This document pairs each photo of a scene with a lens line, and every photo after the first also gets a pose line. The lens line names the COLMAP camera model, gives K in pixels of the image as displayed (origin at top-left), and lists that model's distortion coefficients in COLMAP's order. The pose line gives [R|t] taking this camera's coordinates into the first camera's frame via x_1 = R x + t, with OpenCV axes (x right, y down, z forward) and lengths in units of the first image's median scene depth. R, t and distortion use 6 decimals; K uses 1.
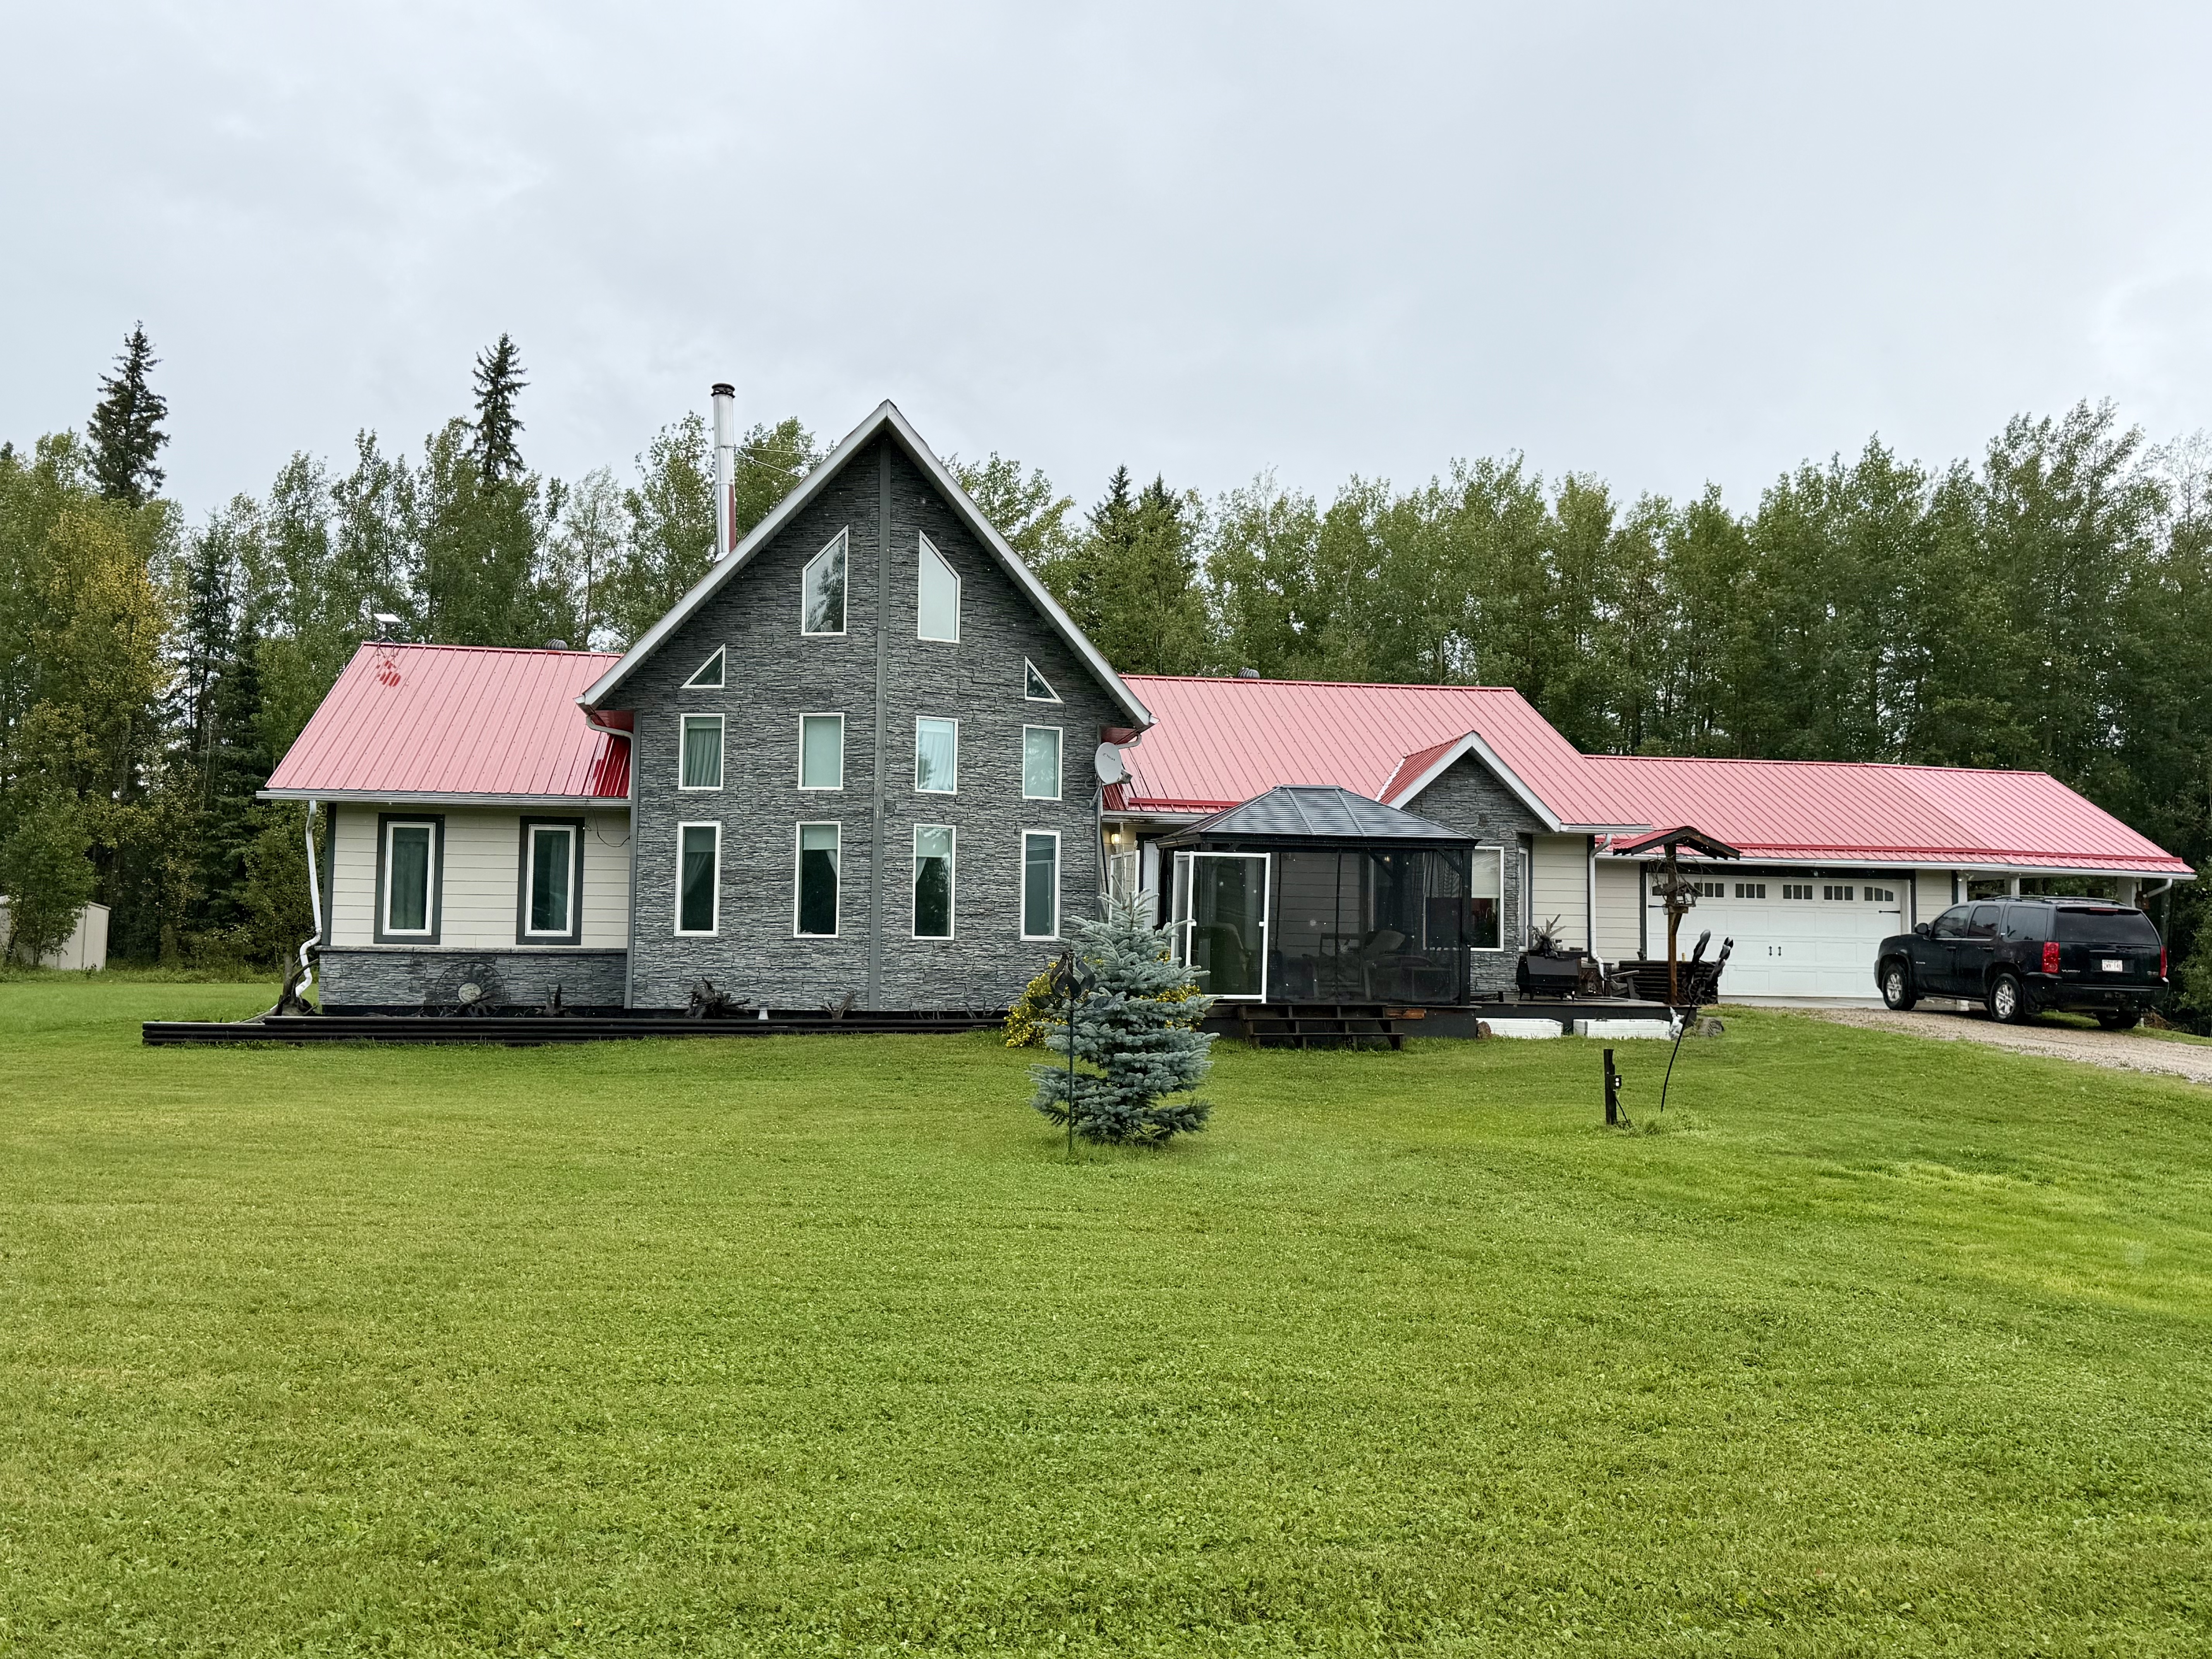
lens RADIAL K [[2025.2, 0, 1107.7], [0, 2025.2, 821.7], [0, 0, 1]] dist [0.166892, -0.403833]
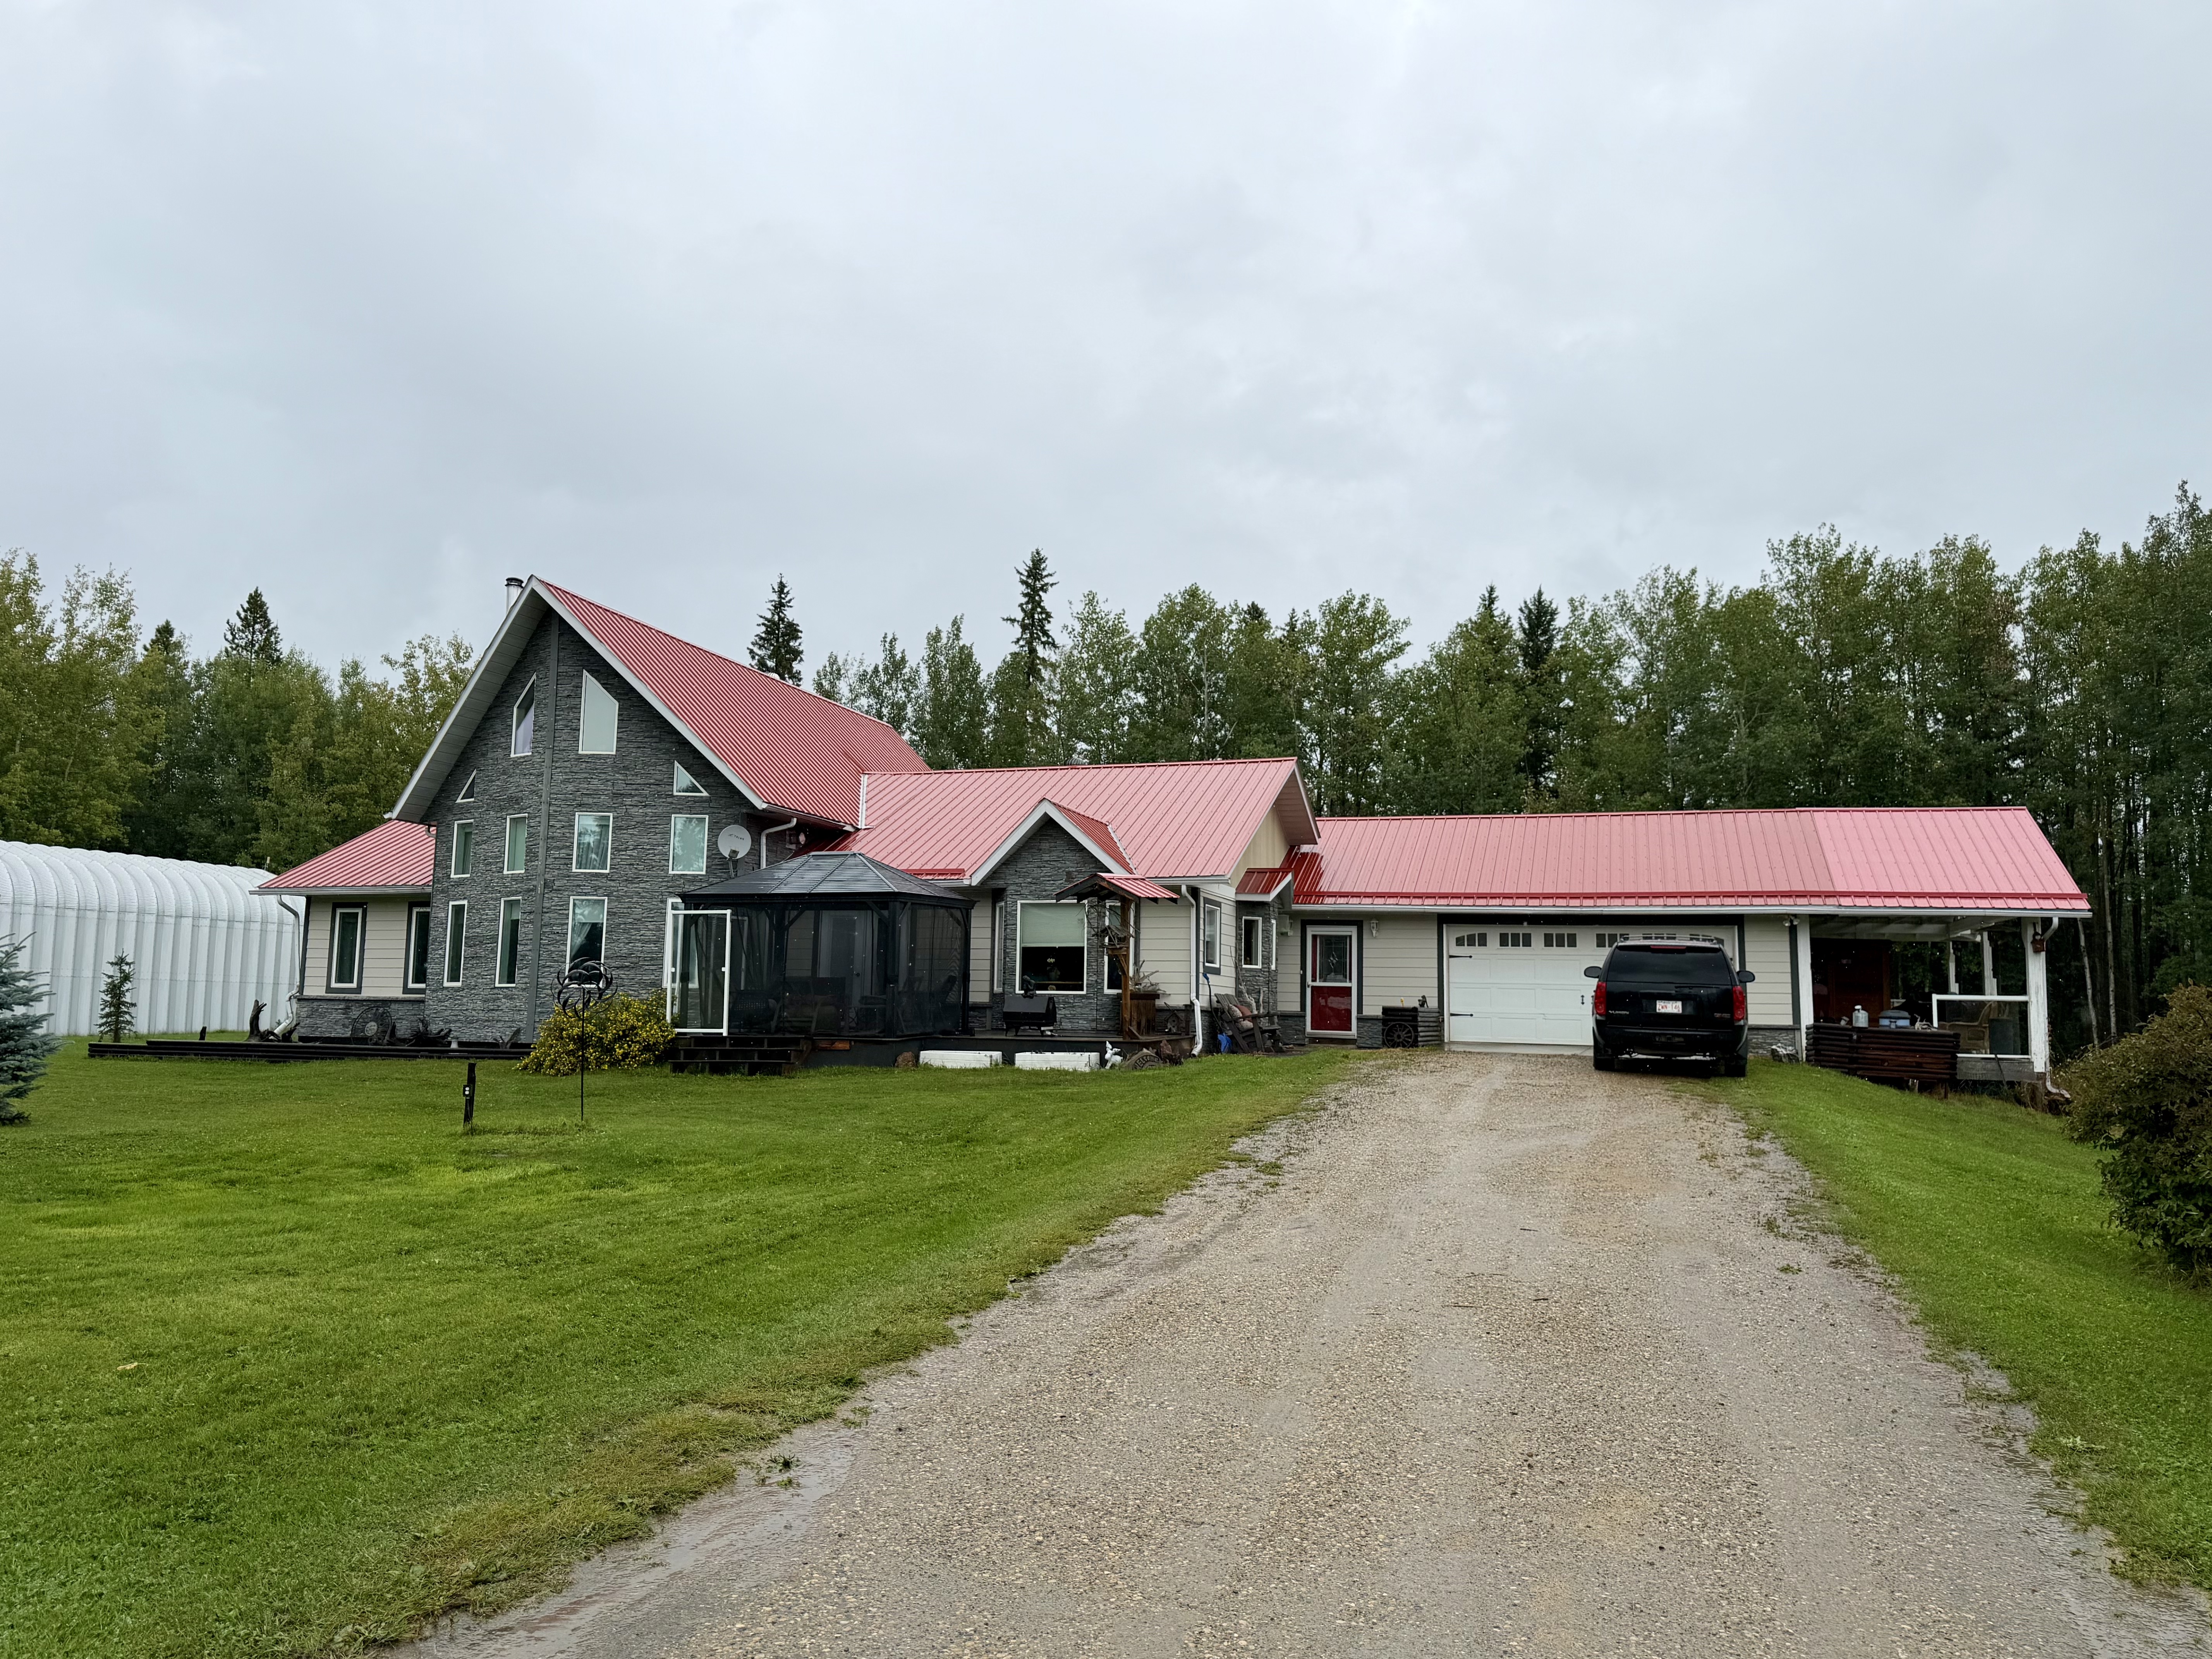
lens RADIAL K [[1668.1, 0, 1106.0], [0, 1668.1, 829.5], [0, 0, 1]] dist [0.074851, -0.004947]
pose [[0.877936, -0.052869, -0.475849, 0.688419], [0.027010, 0.997771, -0.061024, 0.031812], [0.478015, 0.040723, 0.877407, 0.218053]]
